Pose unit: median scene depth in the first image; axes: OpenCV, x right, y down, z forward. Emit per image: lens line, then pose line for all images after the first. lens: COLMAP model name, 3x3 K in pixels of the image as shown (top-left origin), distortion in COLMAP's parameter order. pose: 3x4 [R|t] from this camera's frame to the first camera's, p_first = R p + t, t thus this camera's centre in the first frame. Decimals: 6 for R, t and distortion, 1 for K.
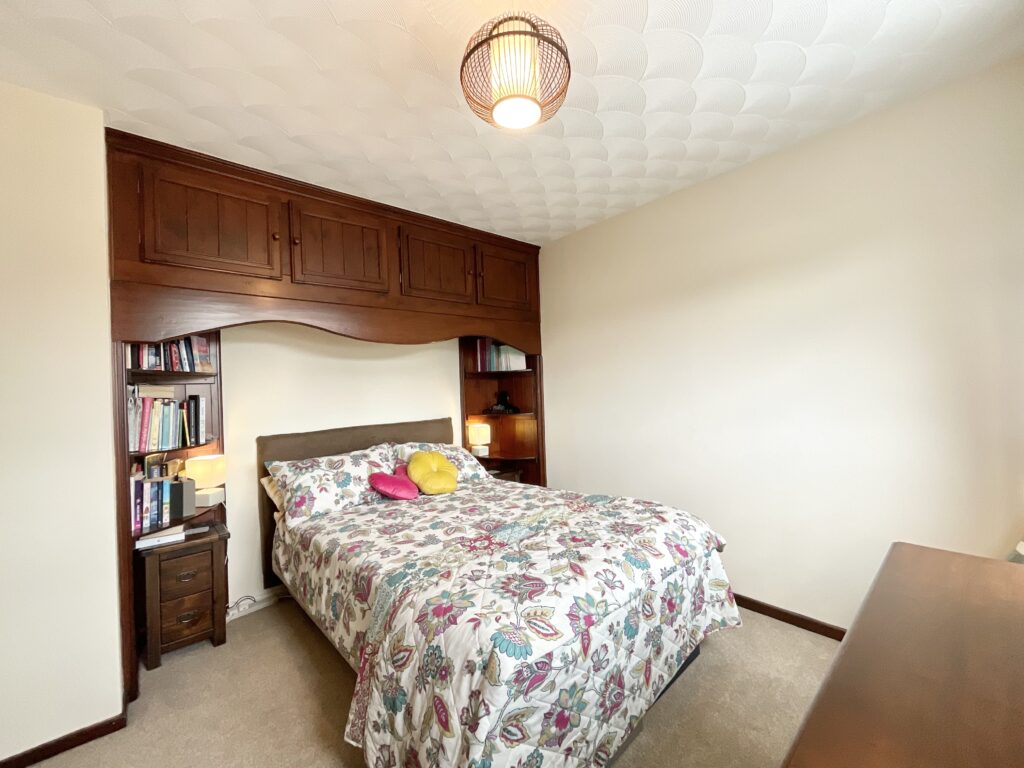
lens RADIAL K [[410.0, 0, 512.0], [0, 410.0, 384.0], [0, 0, 1]] dist [-0.000556, -0.000233]
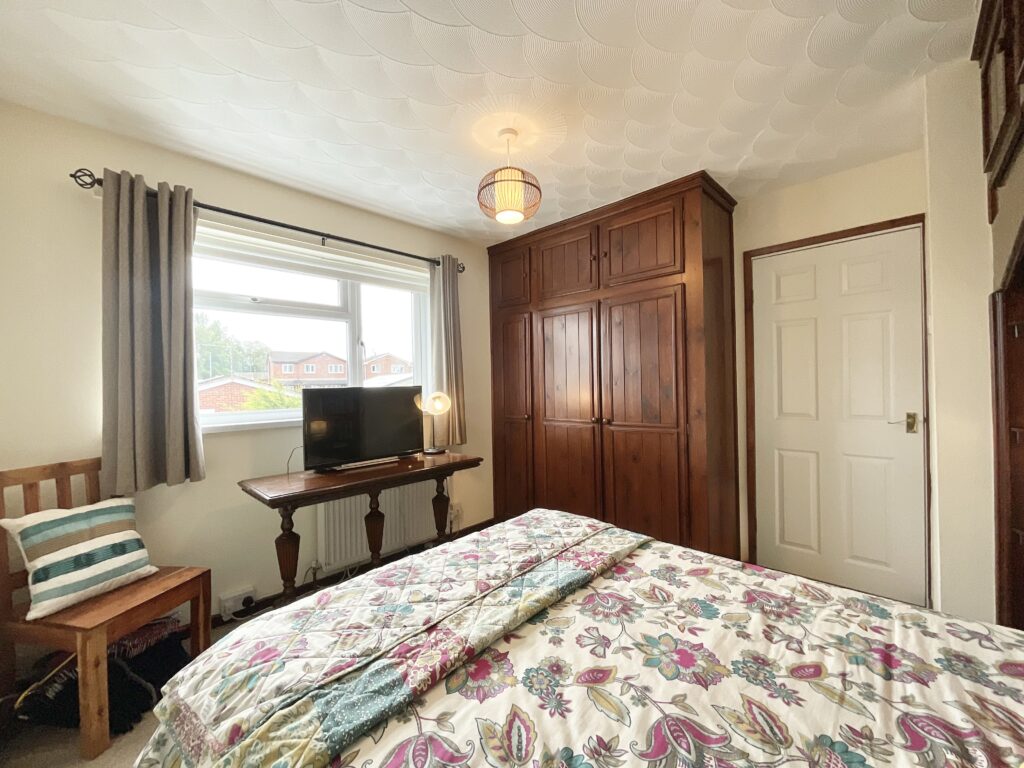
lens RADIAL K [[410.0, 0, 512.0], [0, 410.0, 384.0], [0, 0, 1]] dist [-0.000556, -0.000233]
pose [[-0.995149, 0.056390, -0.080618, 0.113102], [0.056989, 0.998362, -0.005152, 0.028284], [0.080195, -0.009722, -0.996732, 1.654407]]
